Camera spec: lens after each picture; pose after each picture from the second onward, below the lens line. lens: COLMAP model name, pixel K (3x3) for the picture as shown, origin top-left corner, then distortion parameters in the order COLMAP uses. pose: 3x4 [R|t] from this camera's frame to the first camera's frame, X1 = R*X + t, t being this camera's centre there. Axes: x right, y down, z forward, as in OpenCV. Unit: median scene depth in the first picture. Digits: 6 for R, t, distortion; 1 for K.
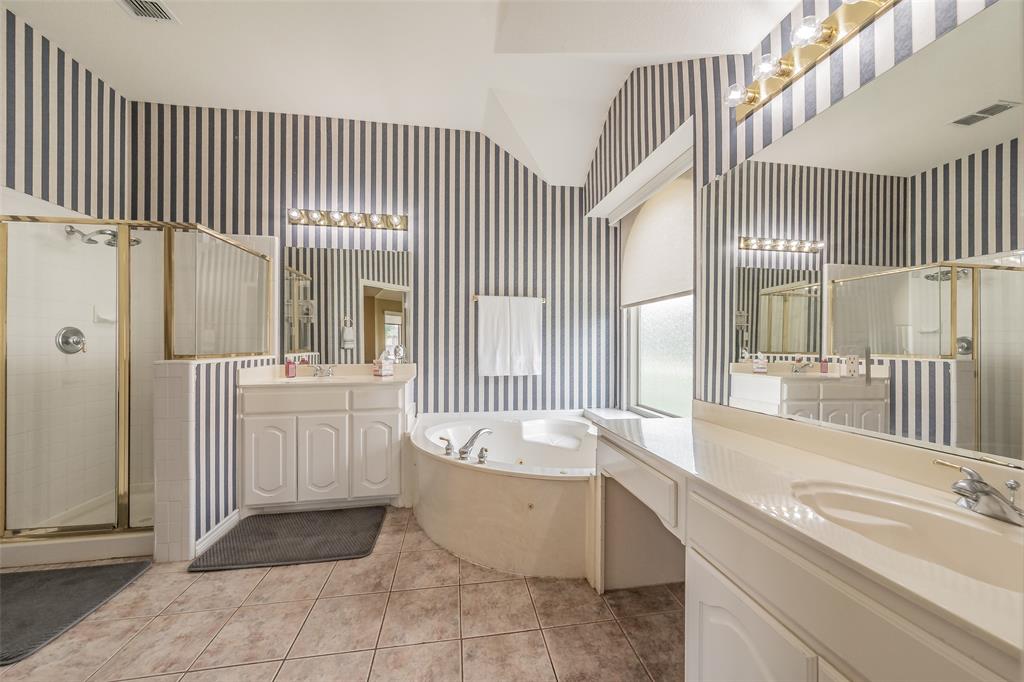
lens RADIAL K [[359.9, 0, 509.9], [0, 359.9, 340.2], [0, 0, 1]] dist [0.000436, -0.000021]
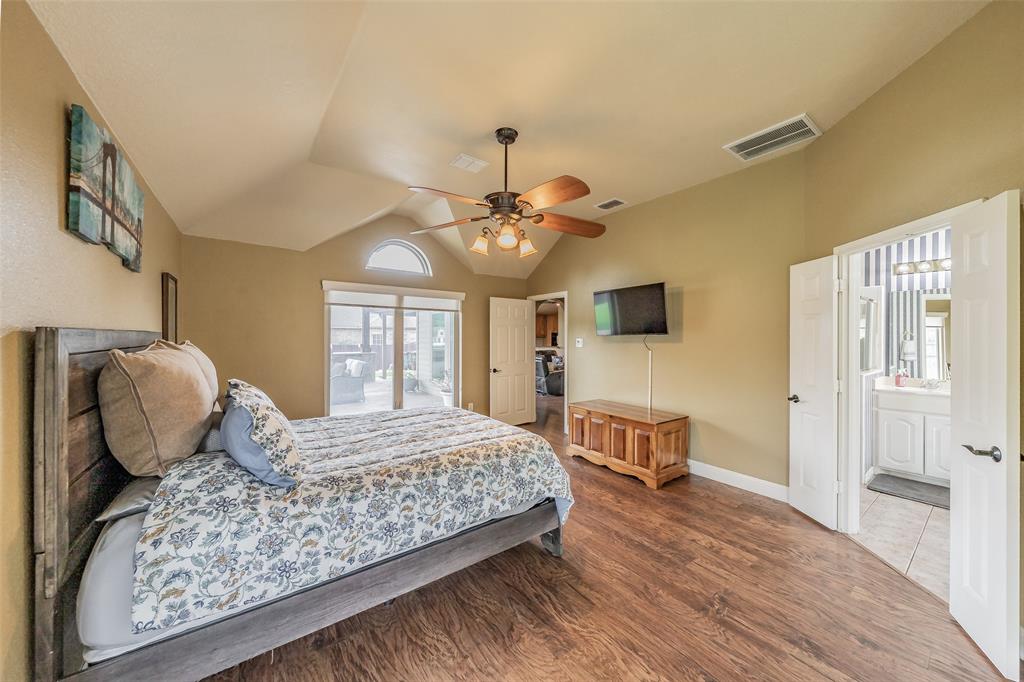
lens RADIAL K [[359.9, 0, 527.5], [0, 359.9, 336.2], [0, 0, 1]] dist [0.000436, -0.000021]
pose [[0.458308, -0.000012, -0.888794, -0.030186], [0.001309, 0.999999, 0.000662, -0.091396], [0.888793, -0.001467, 0.458307, -0.882448]]
